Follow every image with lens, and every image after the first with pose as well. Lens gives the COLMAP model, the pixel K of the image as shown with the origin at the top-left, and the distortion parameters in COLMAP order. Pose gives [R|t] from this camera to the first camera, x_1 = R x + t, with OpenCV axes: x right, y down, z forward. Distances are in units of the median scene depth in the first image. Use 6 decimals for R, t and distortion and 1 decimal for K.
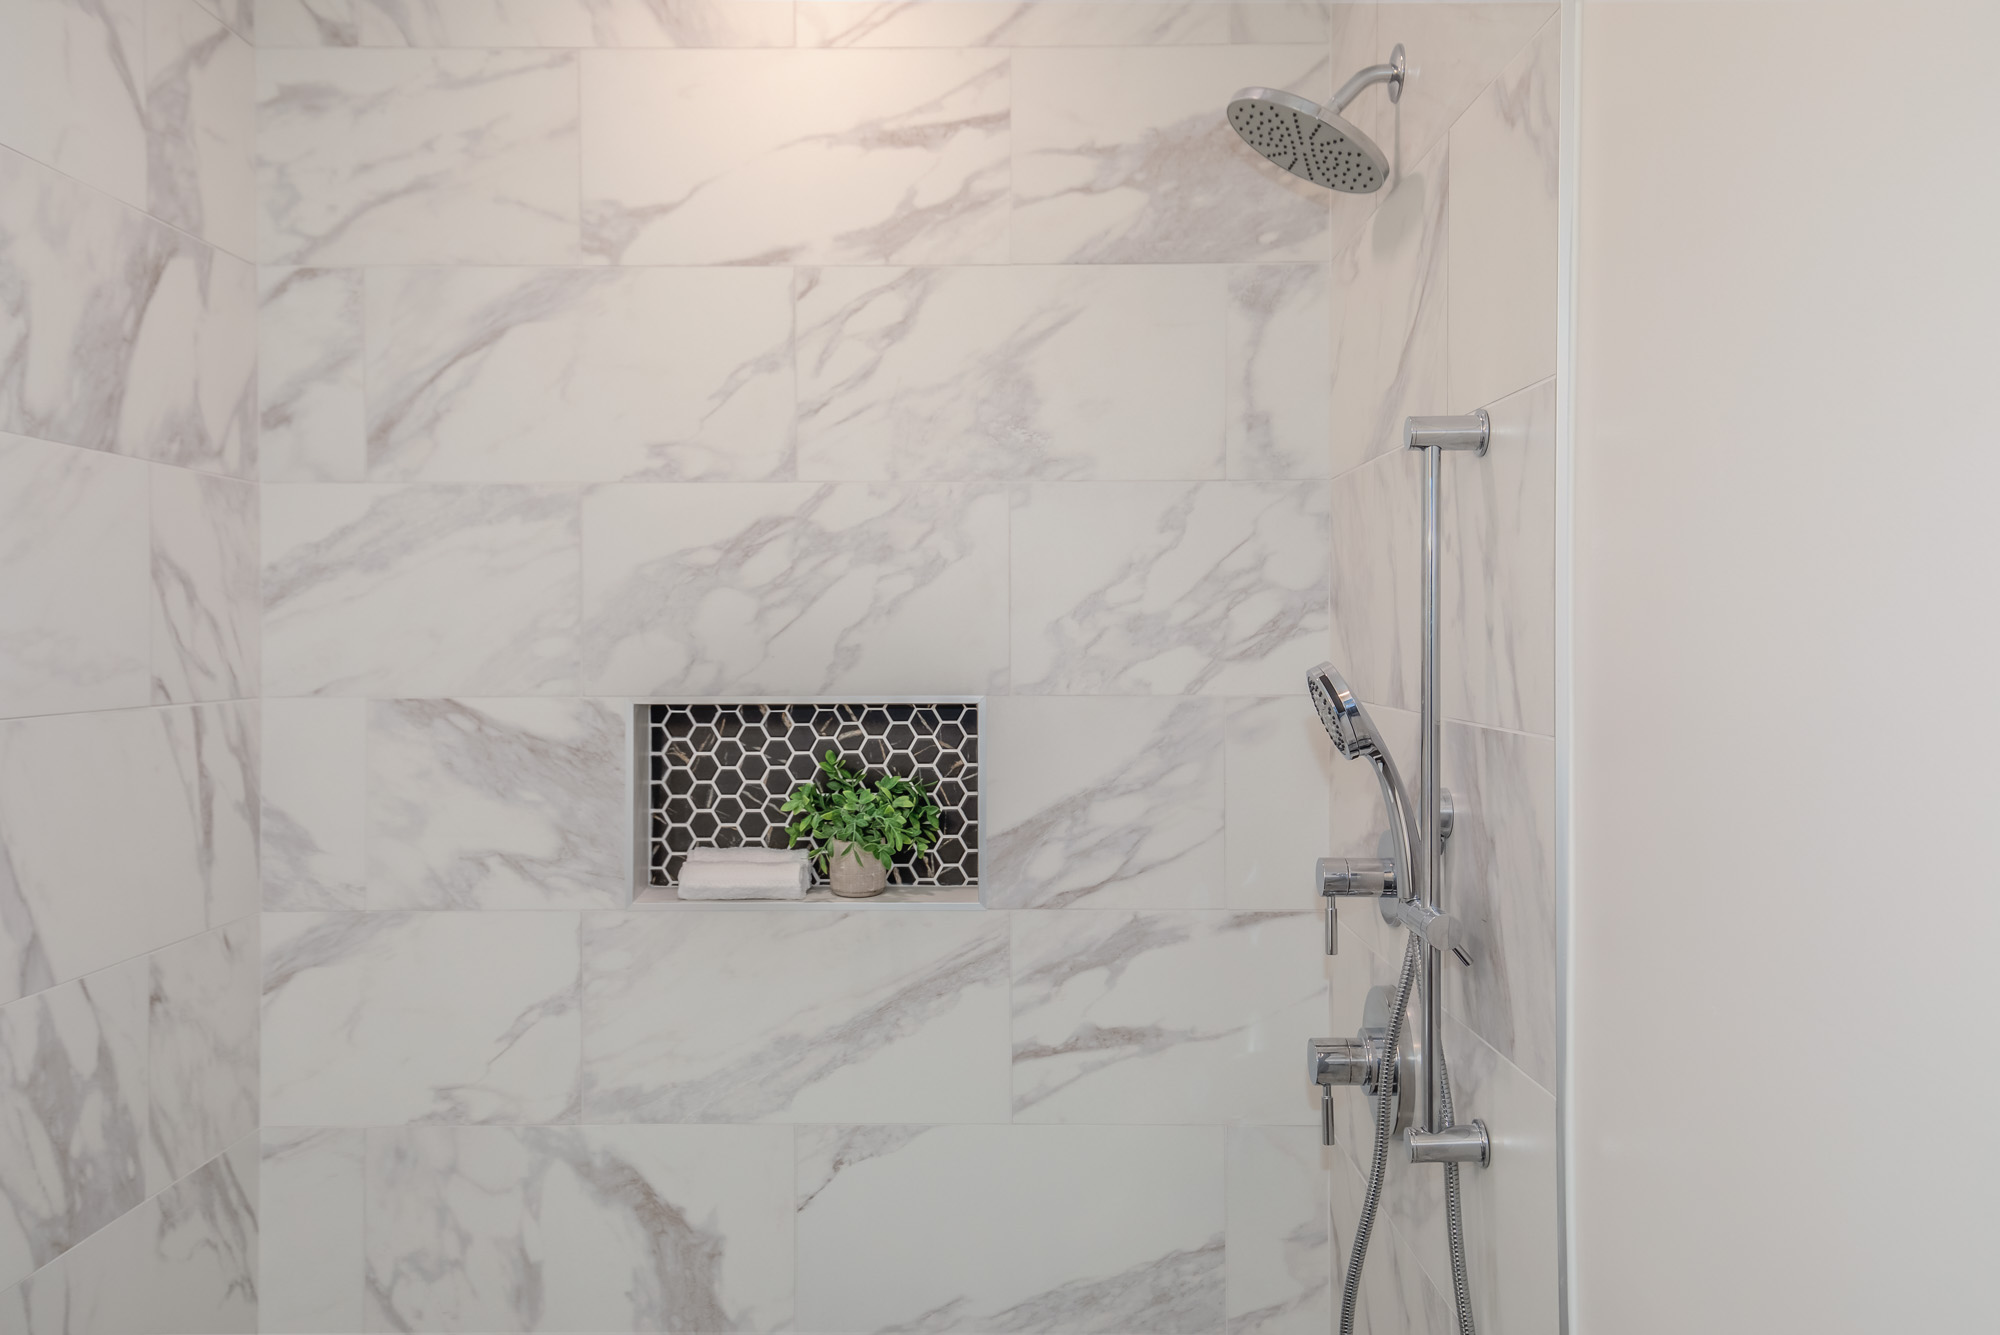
lens RADIAL K [[1557.2, 0, 949.4], [0, 1557.2, 669.7], [0, 0, 1]] dist [0.053372, 0.001606]
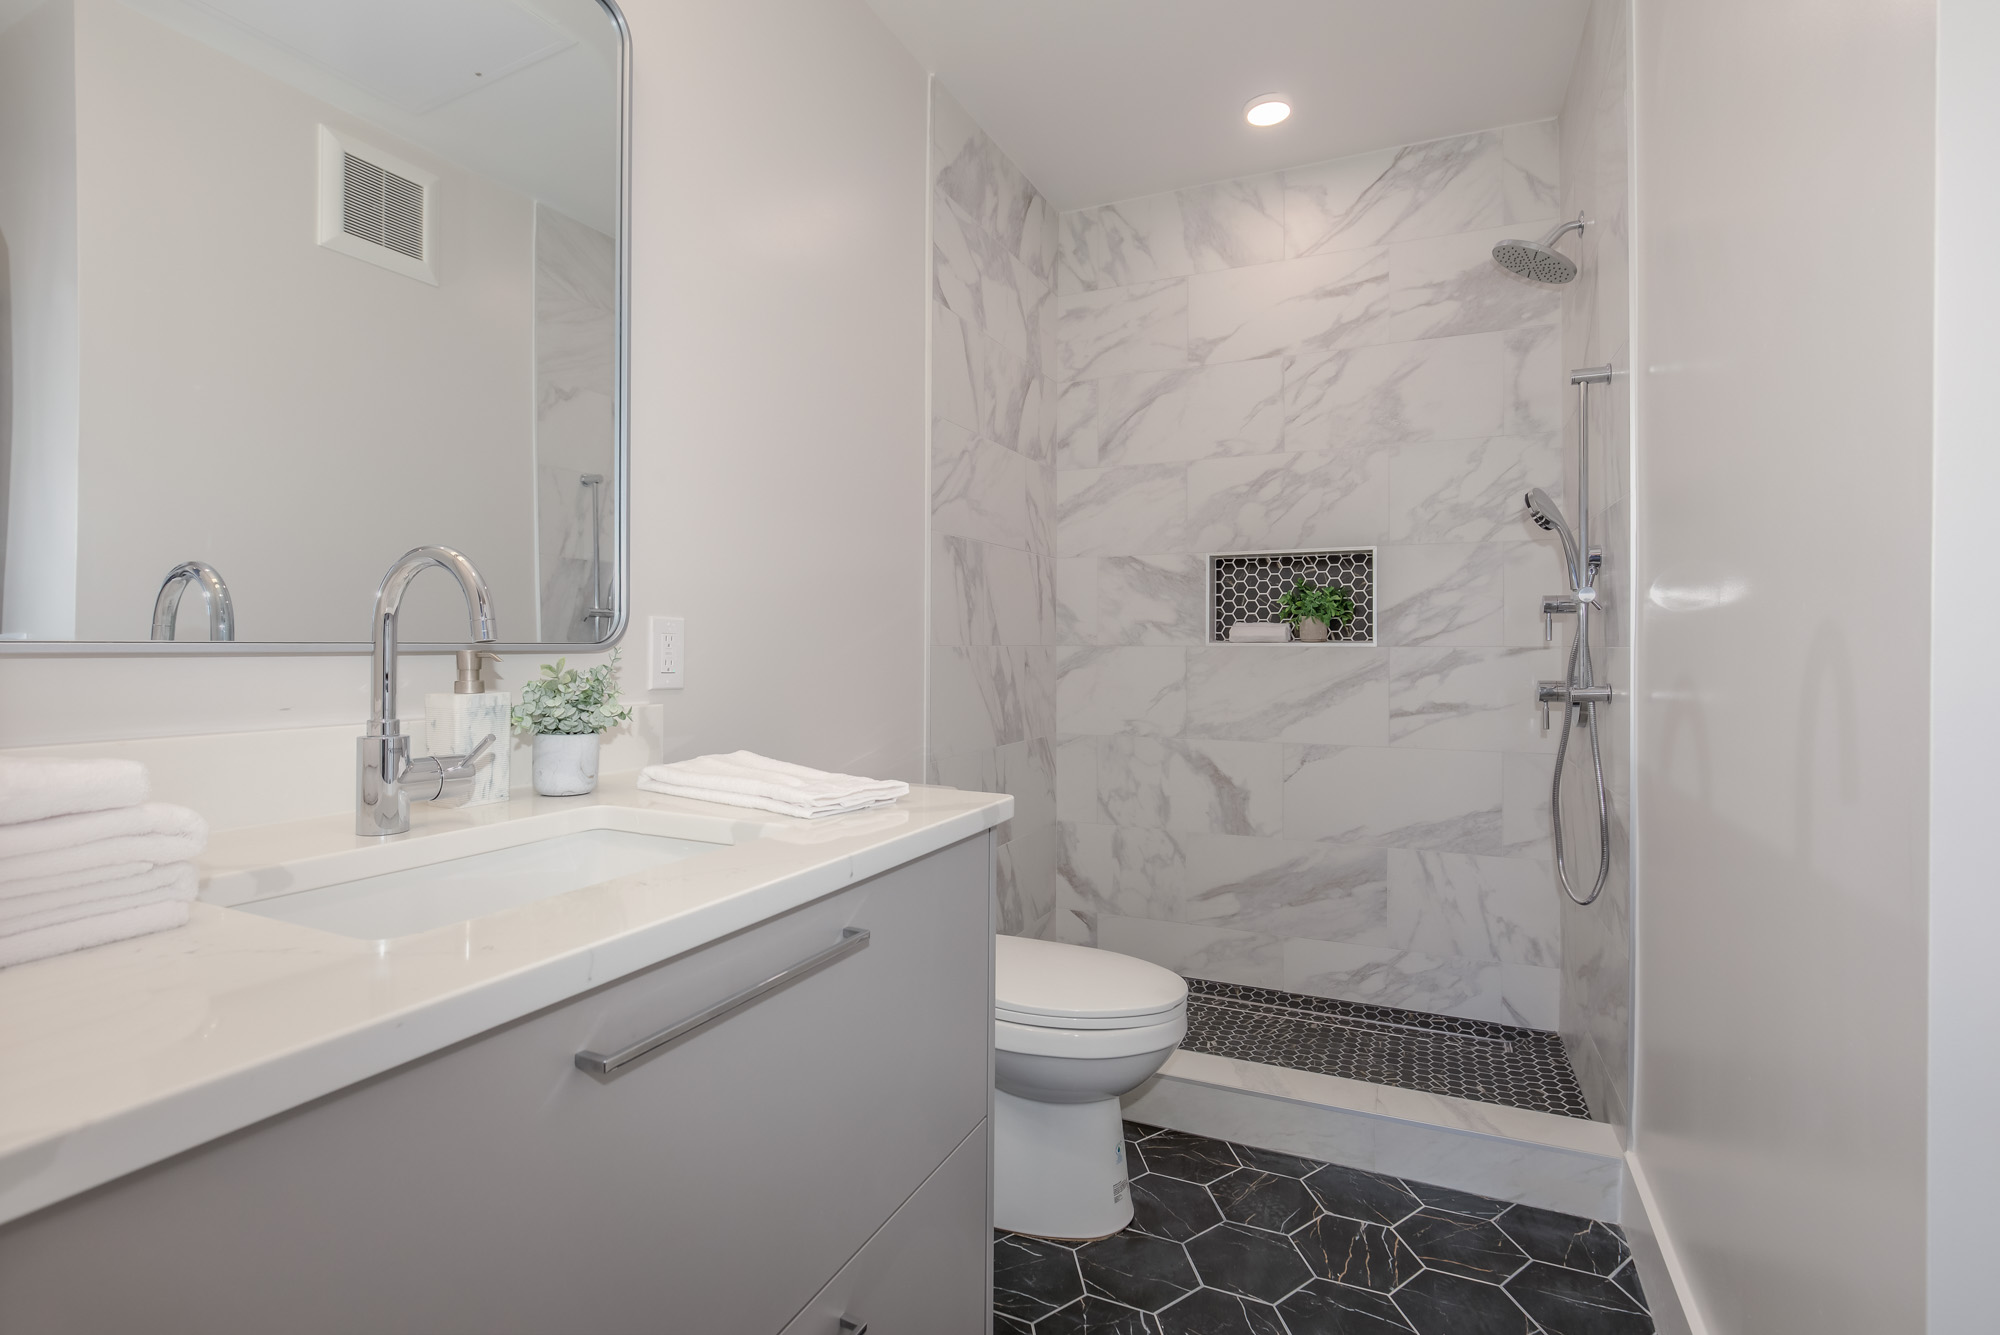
lens RADIAL K [[911.6, 0, 993.7], [0, 911.6, 647.9], [0, 0, 1]] dist [-0.016083, 0.000589]
pose [[0.921646, 0.002745, -0.388021, 0.023302], [-0.006780, 0.999936, -0.009031, 0.170660], [0.387971, 0.010955, 0.921606, -0.344616]]
